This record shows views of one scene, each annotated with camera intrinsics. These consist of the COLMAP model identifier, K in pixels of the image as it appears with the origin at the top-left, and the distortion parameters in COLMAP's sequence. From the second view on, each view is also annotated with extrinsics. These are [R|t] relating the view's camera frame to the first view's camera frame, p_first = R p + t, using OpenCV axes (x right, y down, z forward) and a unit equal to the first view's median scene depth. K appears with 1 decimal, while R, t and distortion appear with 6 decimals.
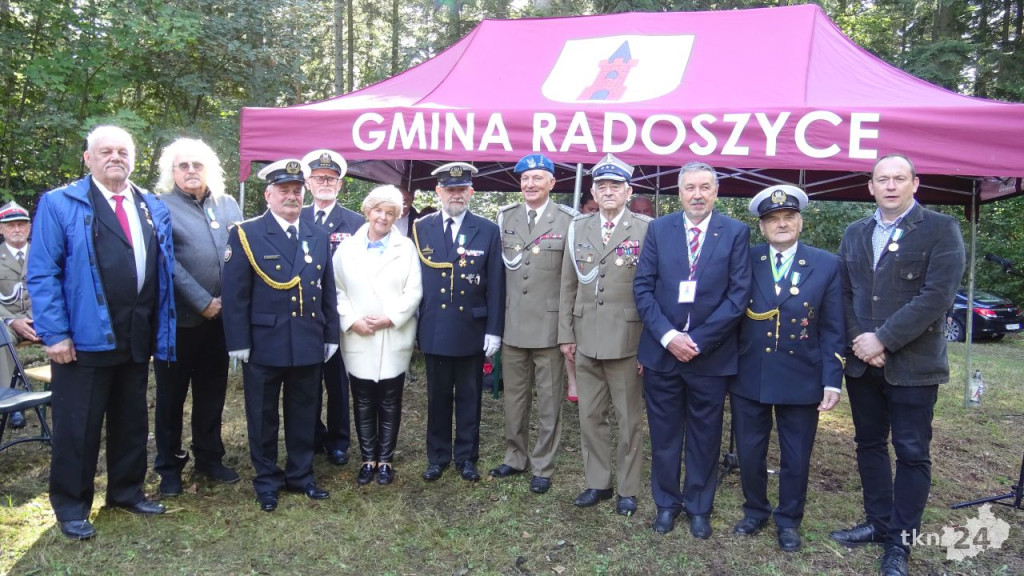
lens RADIAL K [[769.3, 0, 512.0], [0, 769.3, 288.0], [0, 0, 1]] dist [-0.032588, -0.000402]
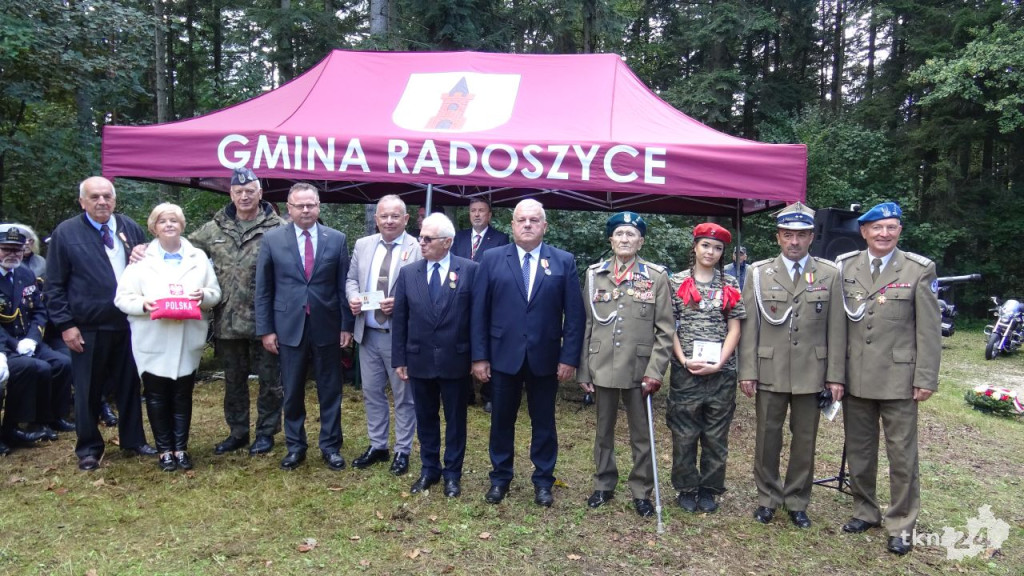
lens RADIAL K [[769.3, 0, 512.0], [0, 769.3, 288.0], [0, 0, 1]] dist [-0.032588, -0.000402]
pose [[0.970726, -0.023489, 0.239036, -0.072879], [0.023703, 0.999717, 0.001983, -0.002391], [-0.239015, 0.003741, 0.971009, -0.166070]]
